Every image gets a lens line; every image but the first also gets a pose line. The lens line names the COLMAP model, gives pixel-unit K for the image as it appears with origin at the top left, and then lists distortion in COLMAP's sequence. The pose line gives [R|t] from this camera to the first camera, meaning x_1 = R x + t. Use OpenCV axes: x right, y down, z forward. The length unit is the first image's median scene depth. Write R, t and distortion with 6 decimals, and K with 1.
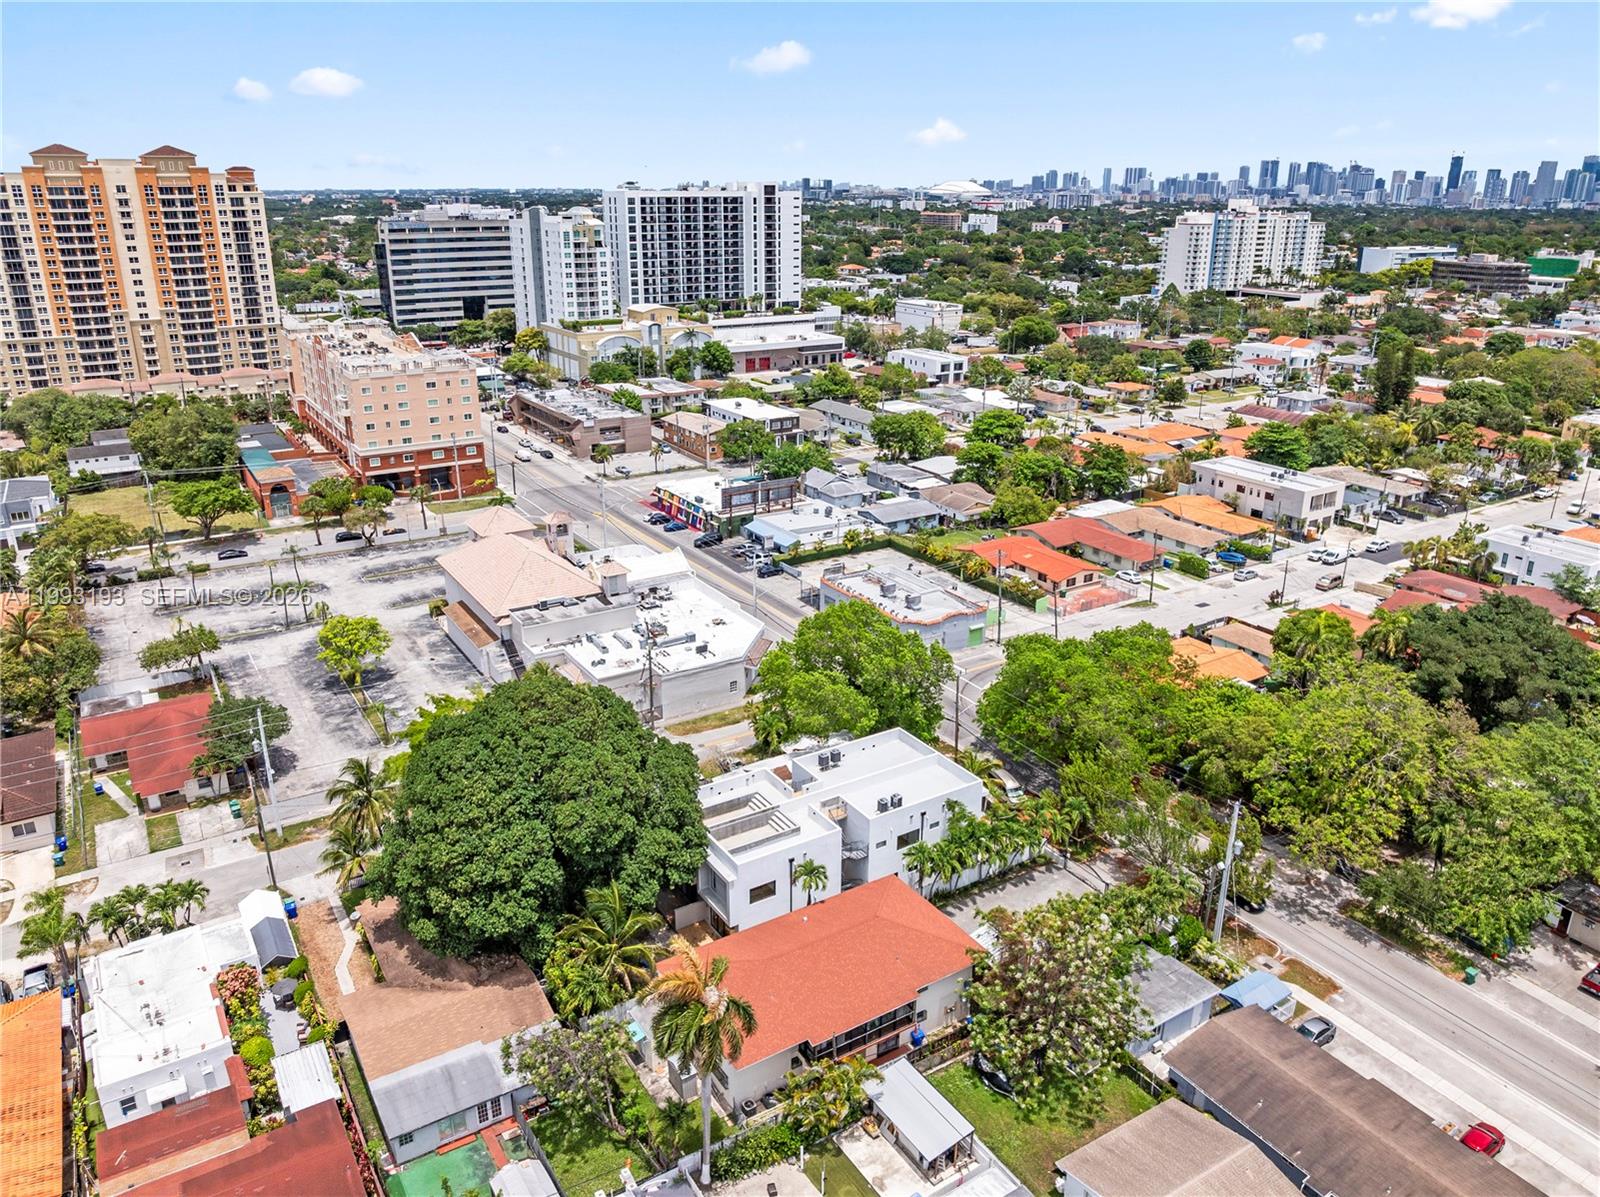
lens RADIAL K [[1122.5, 0, 797.7], [0, 1122.5, 597.8], [0, 0, 1]] dist [-0.034676, -0.000198]
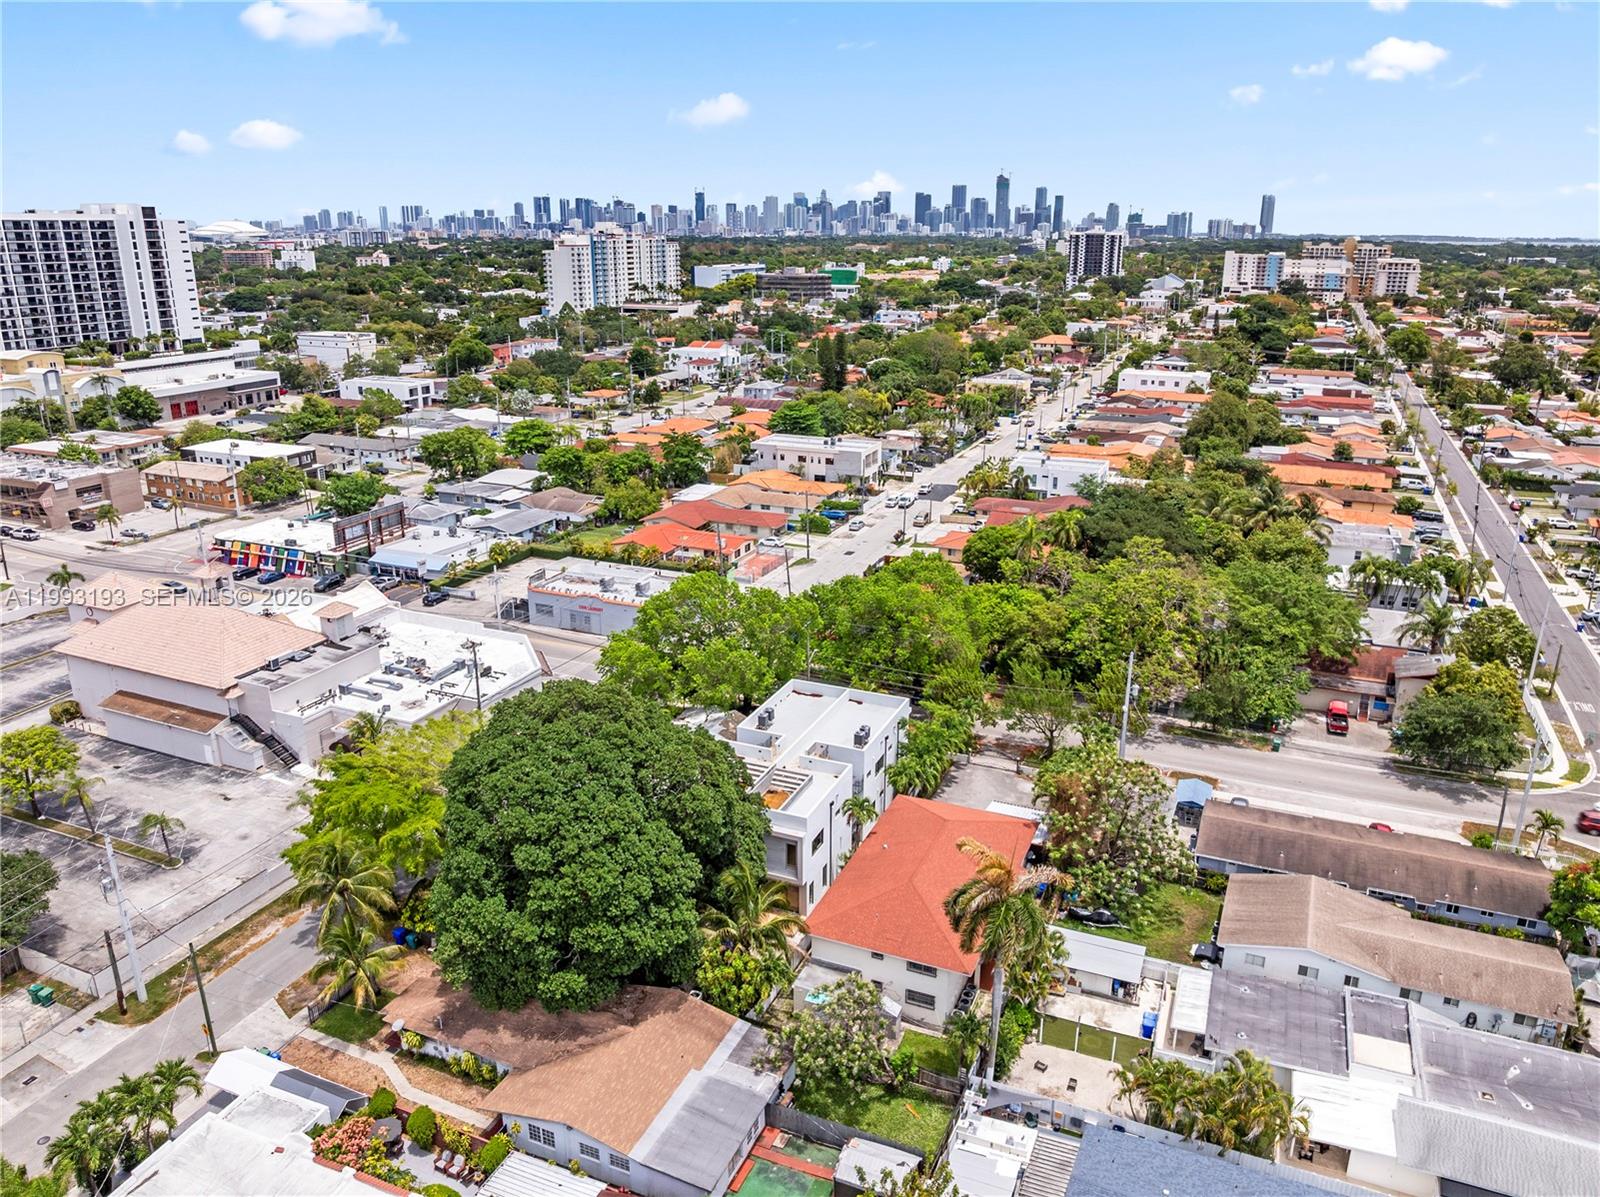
lens RADIAL K [[1122.5, 0, 800.0], [0, 1122.5, 601.0], [0, 0, 1]] dist [-0.034676, -0.000198]
pose [[0.825913, -0.180960, 0.533968, -0.186220], [0.195839, 0.980199, 0.029273, 0.007055], [-0.528692, 0.080395, 0.844998, 0.052139]]
